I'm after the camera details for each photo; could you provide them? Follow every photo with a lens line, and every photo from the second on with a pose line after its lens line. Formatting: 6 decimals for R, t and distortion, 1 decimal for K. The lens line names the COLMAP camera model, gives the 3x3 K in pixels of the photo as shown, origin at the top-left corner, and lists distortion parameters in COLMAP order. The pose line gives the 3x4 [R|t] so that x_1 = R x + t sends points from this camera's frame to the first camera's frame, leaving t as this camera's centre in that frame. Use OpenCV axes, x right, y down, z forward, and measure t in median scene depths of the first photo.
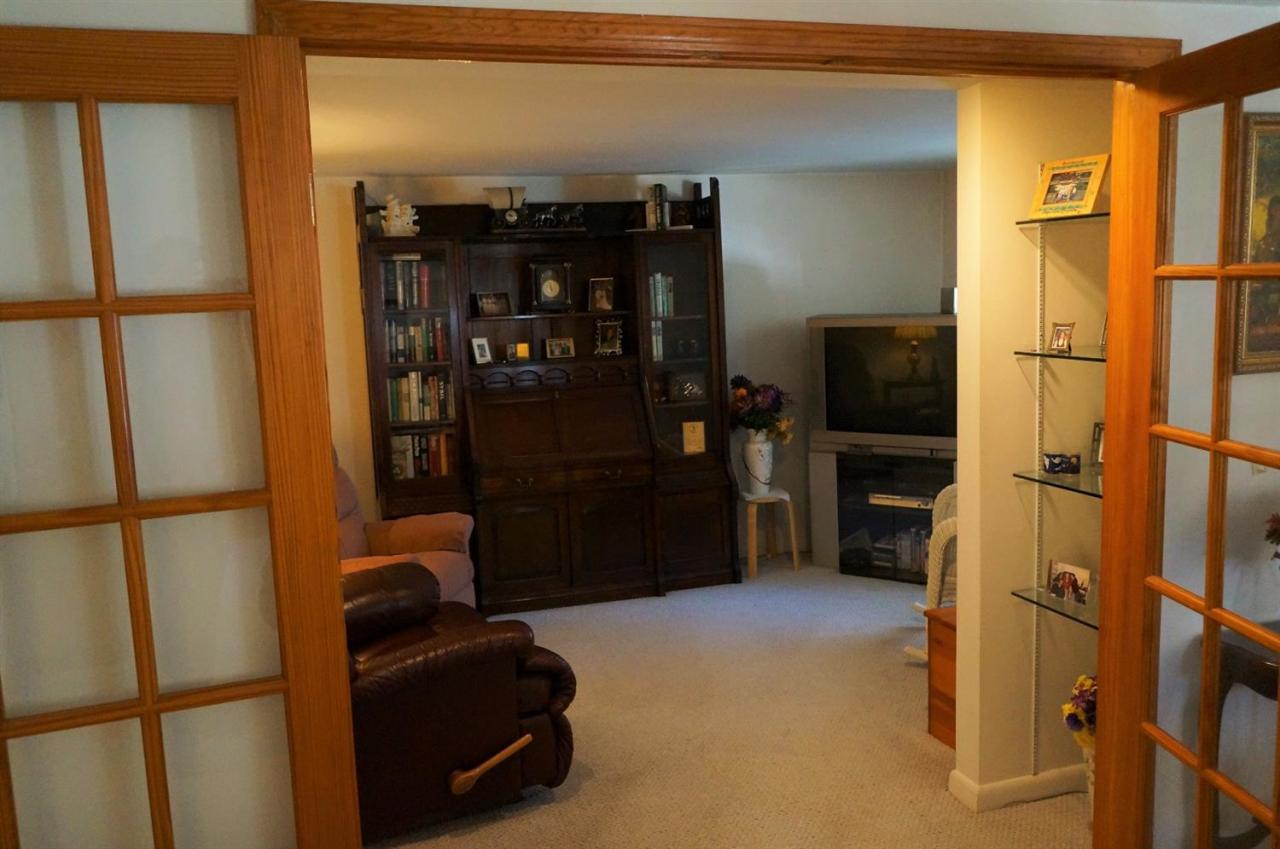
lens RADIAL K [[1089.4, 0, 638.6], [0, 1089.4, 426.5], [0, 0, 1]] dist [-0.017031, 0.002847]
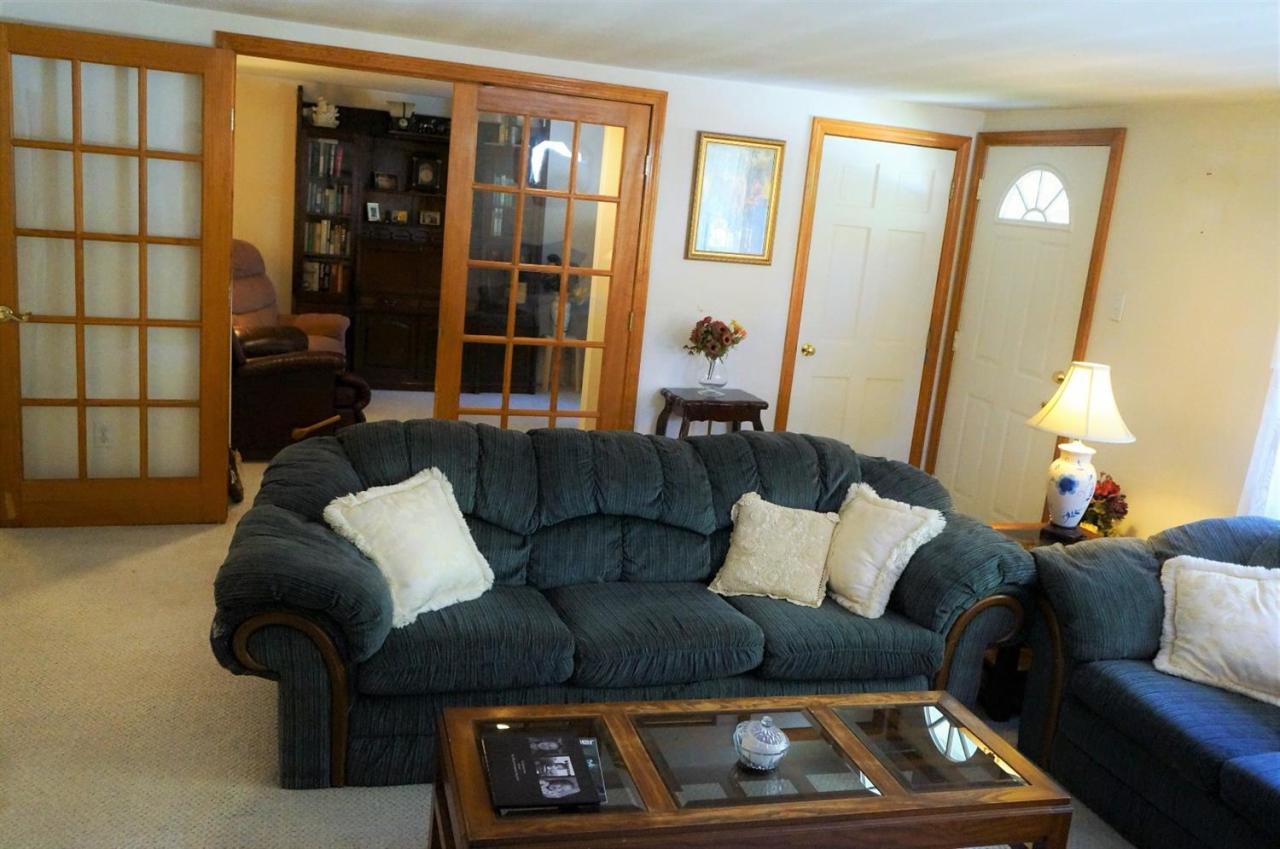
lens RADIAL K [[1089.4, 0, 642.2], [0, 1089.4, 426.2], [0, 0, 1]] dist [-0.017031, 0.002847]
pose [[0.991204, 0.128448, 0.031859, 0.209100], [-0.130653, 0.988104, 0.081113, 0.050582], [-0.021061, -0.084562, 0.996196, -0.503228]]
